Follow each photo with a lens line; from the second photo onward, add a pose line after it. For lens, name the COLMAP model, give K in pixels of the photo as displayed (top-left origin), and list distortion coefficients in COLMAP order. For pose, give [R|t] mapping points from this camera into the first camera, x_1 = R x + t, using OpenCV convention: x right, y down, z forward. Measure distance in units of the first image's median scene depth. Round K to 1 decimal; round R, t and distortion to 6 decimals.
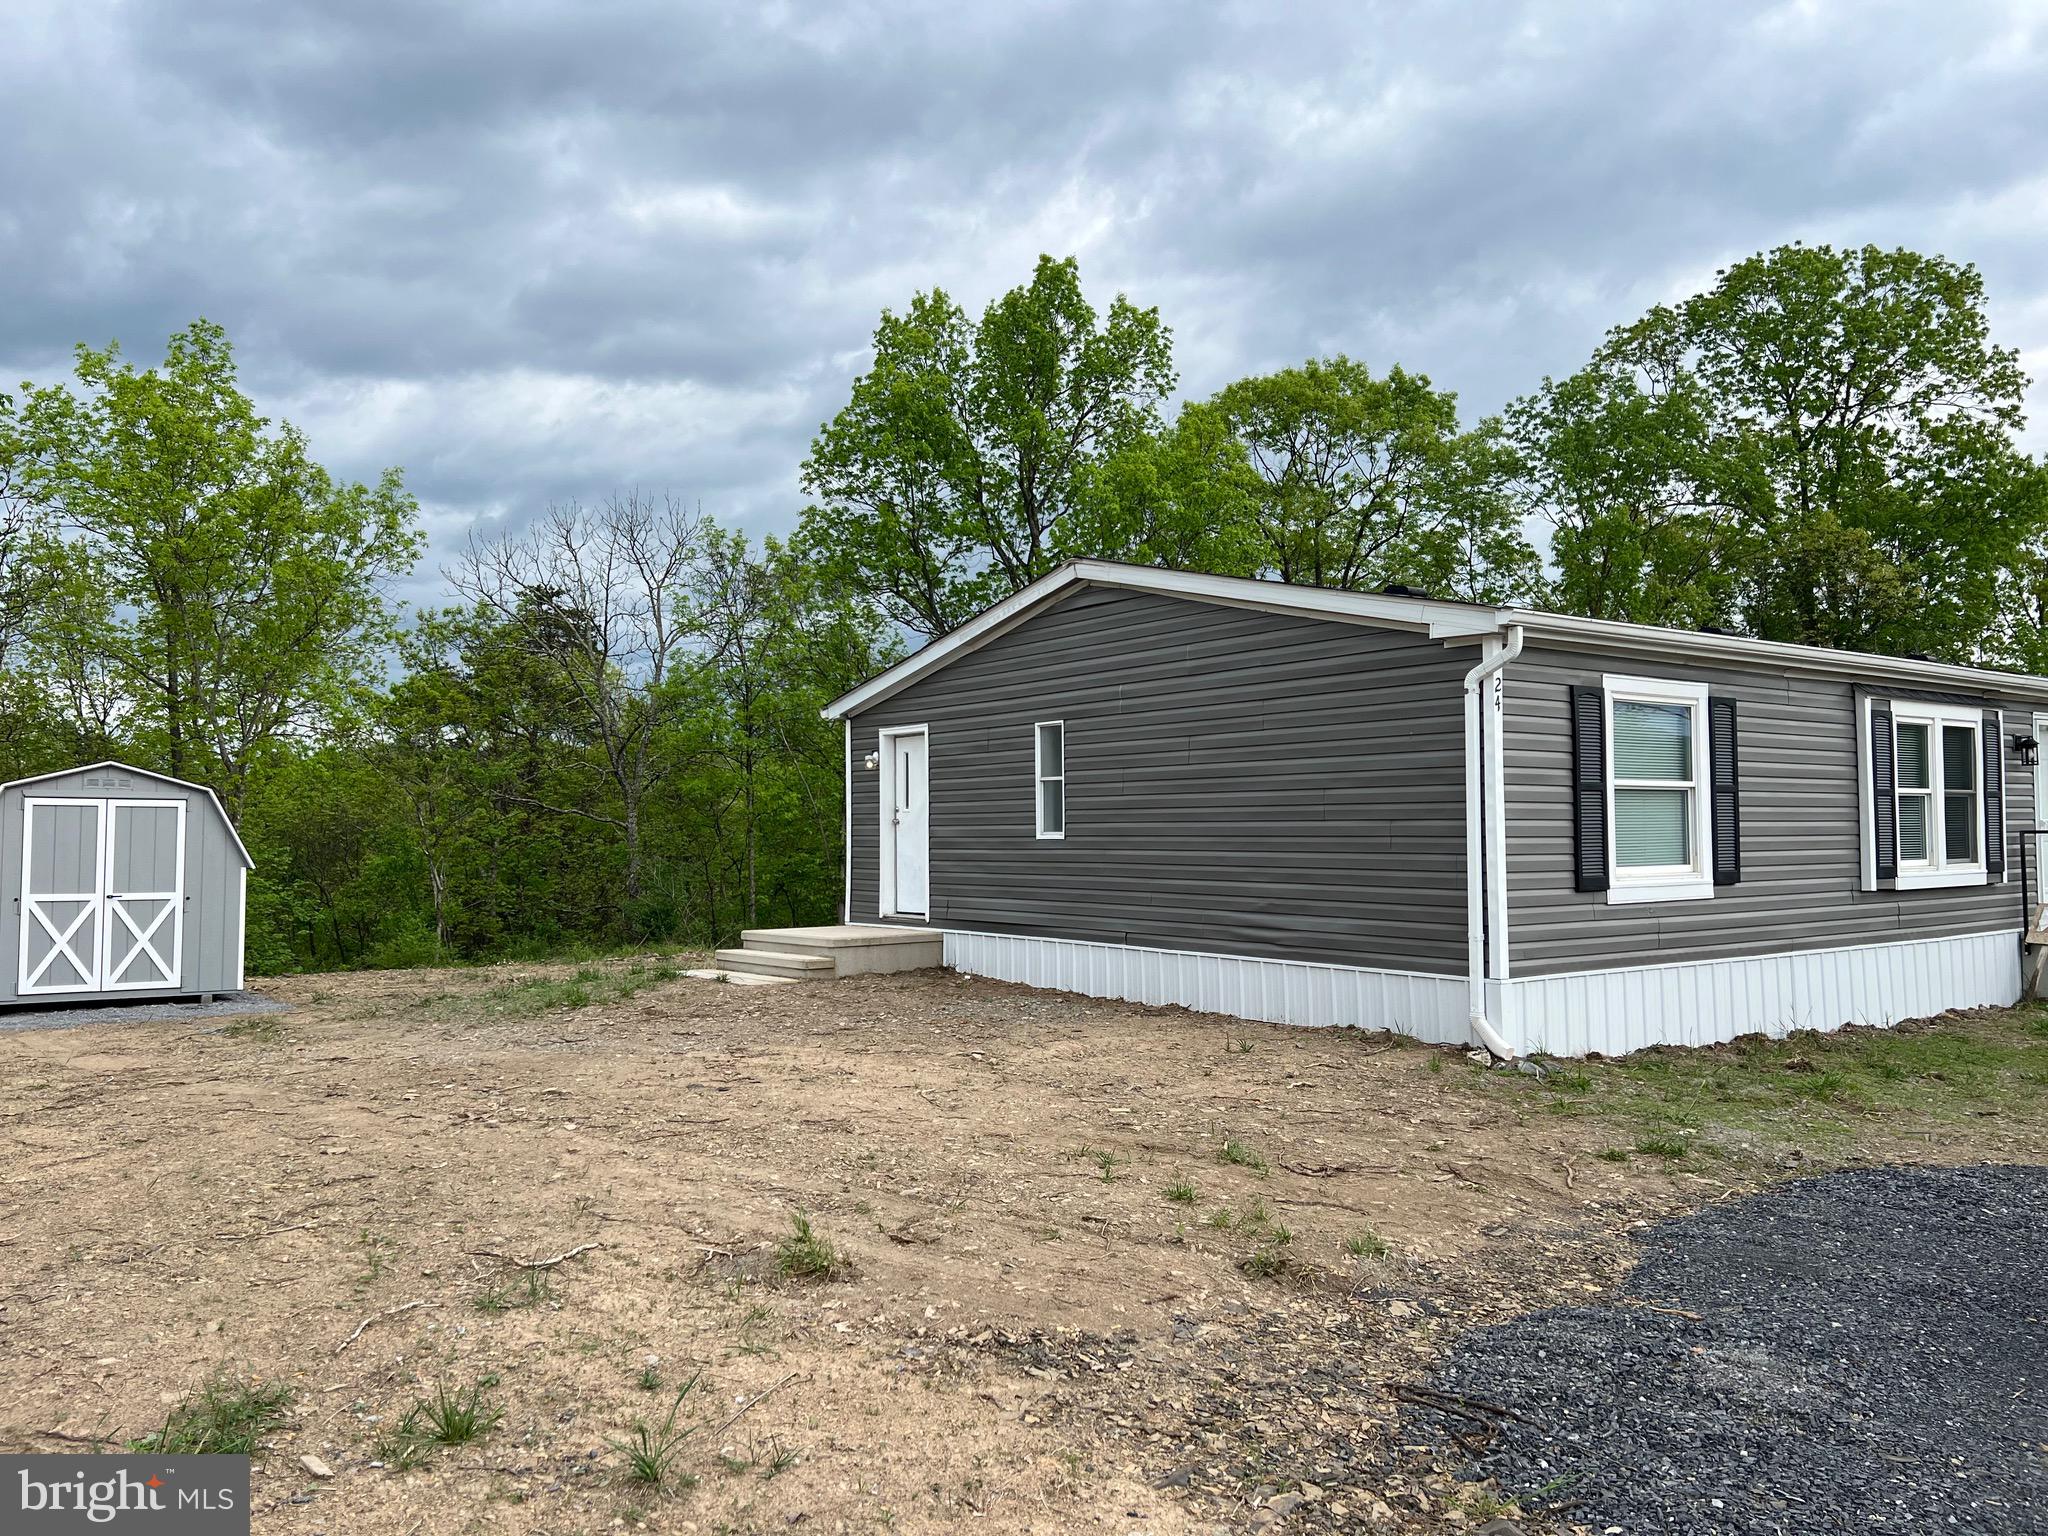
lens RADIAL K [[1522.3, 0, 1024.8], [0, 1522.3, 729.1], [0, 0, 1]] dist [0.002881, 0.002421]
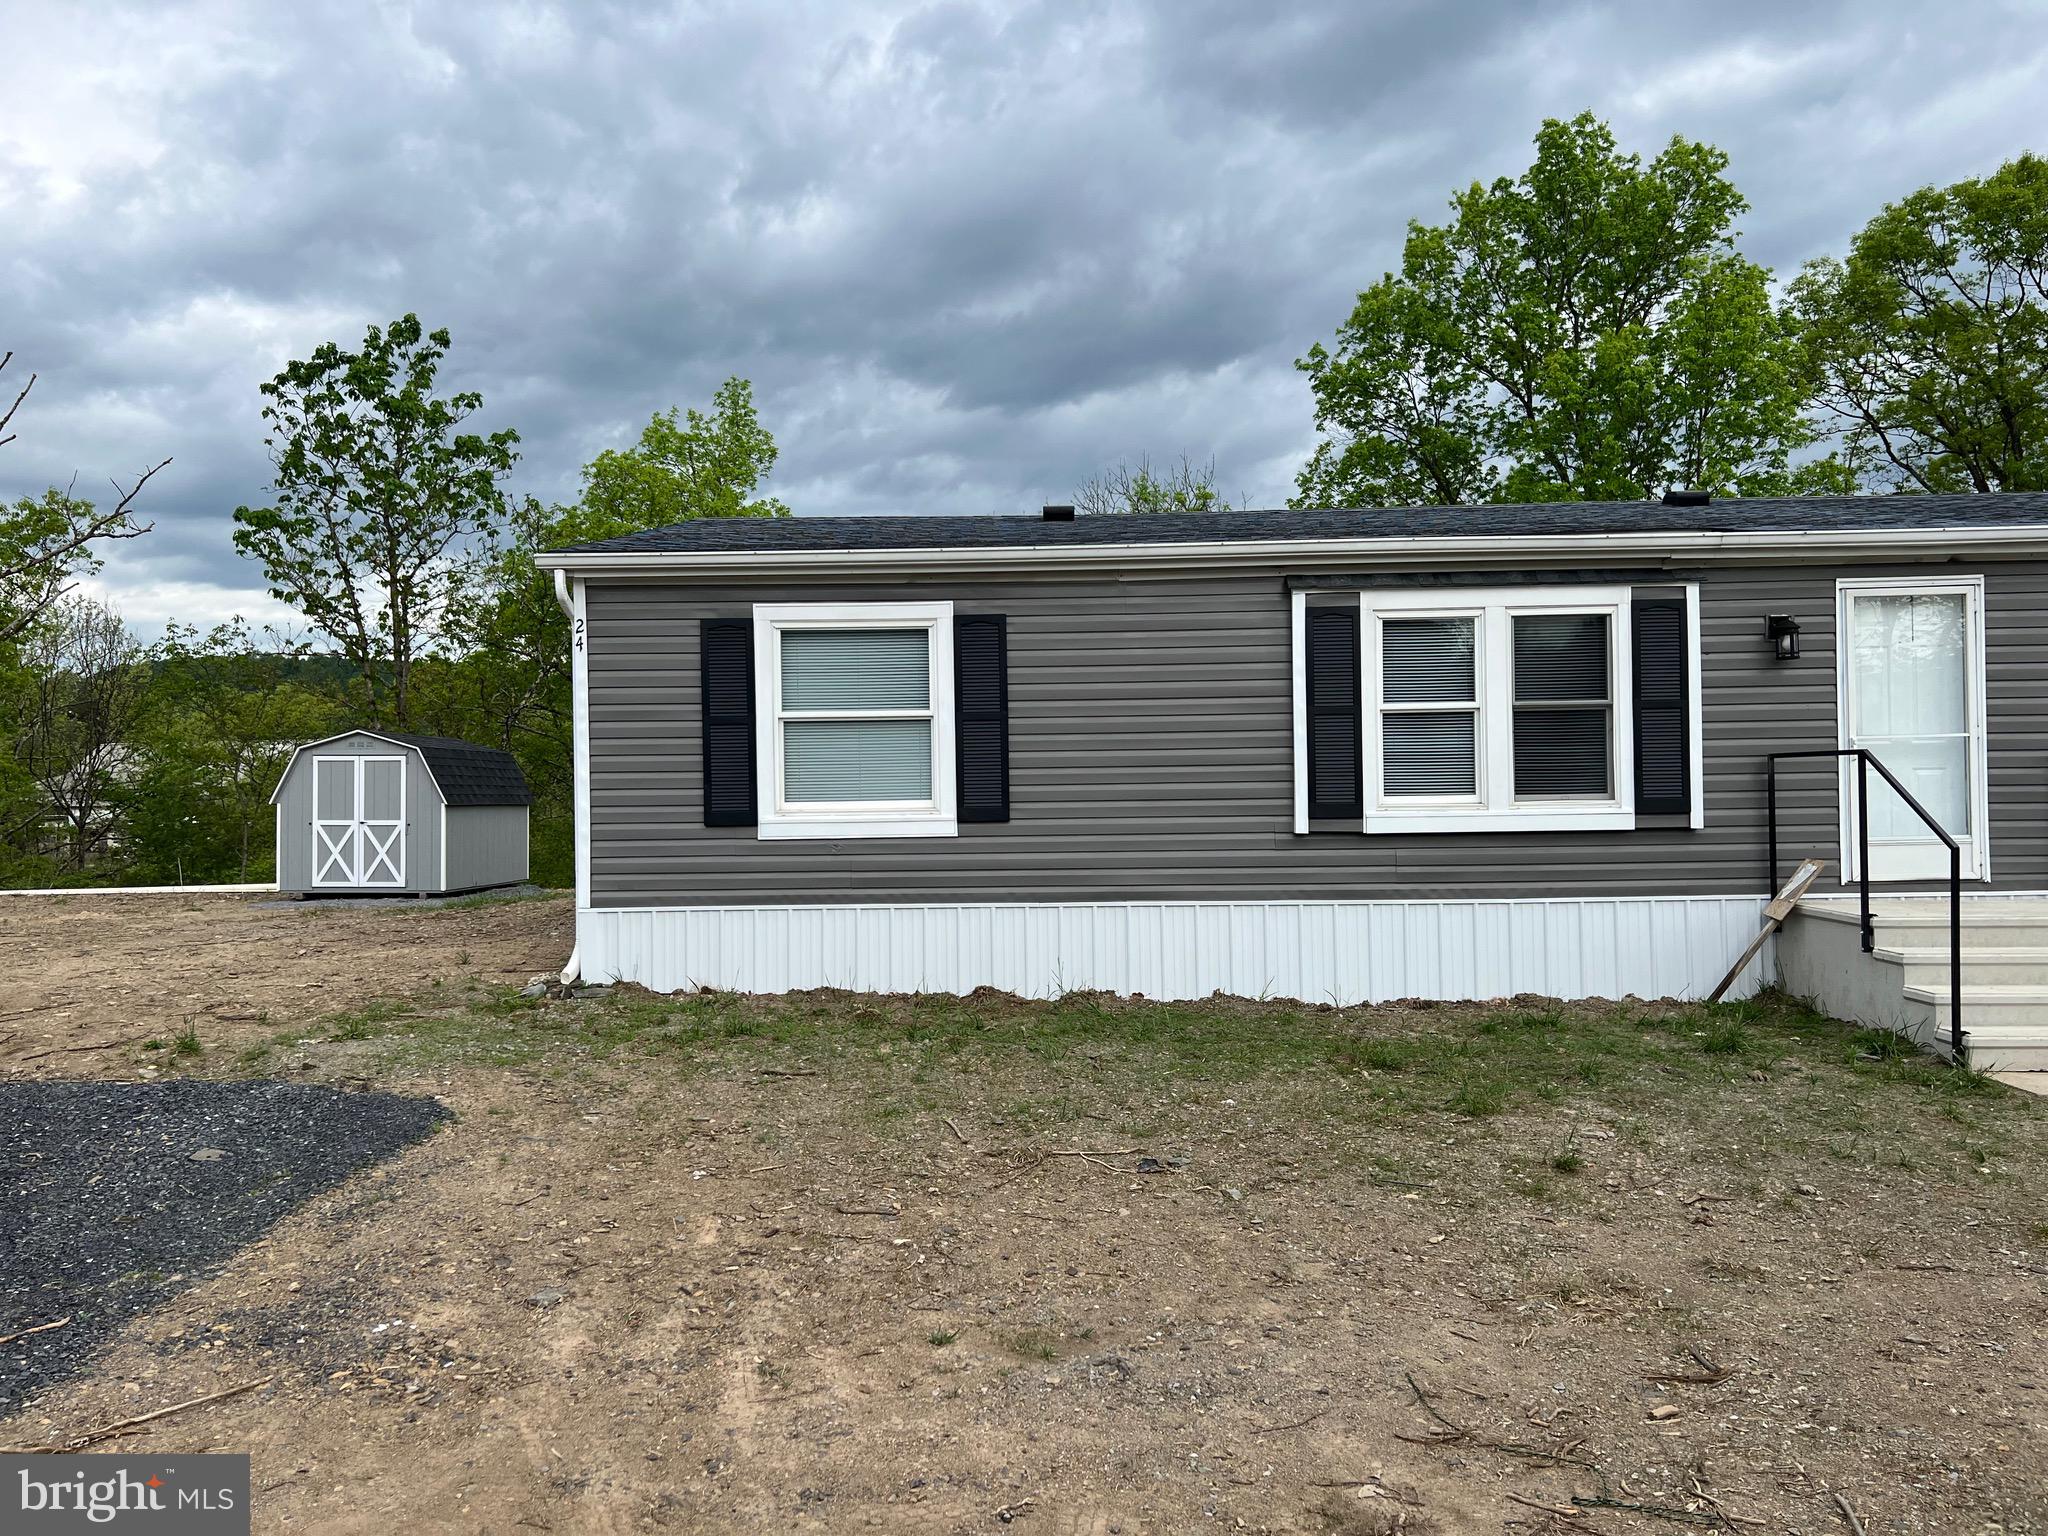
lens RADIAL K [[1550.2, 0, 1024.0], [0, 1550.2, 768.0], [0, 0, 1]] dist [0.050985, -0.052613]
pose [[0.783208, -0.012184, -0.621641, 0.836603], [0.049784, 0.997827, 0.043166, 0.025270], [0.619764, -0.064756, 0.782112, 0.233252]]
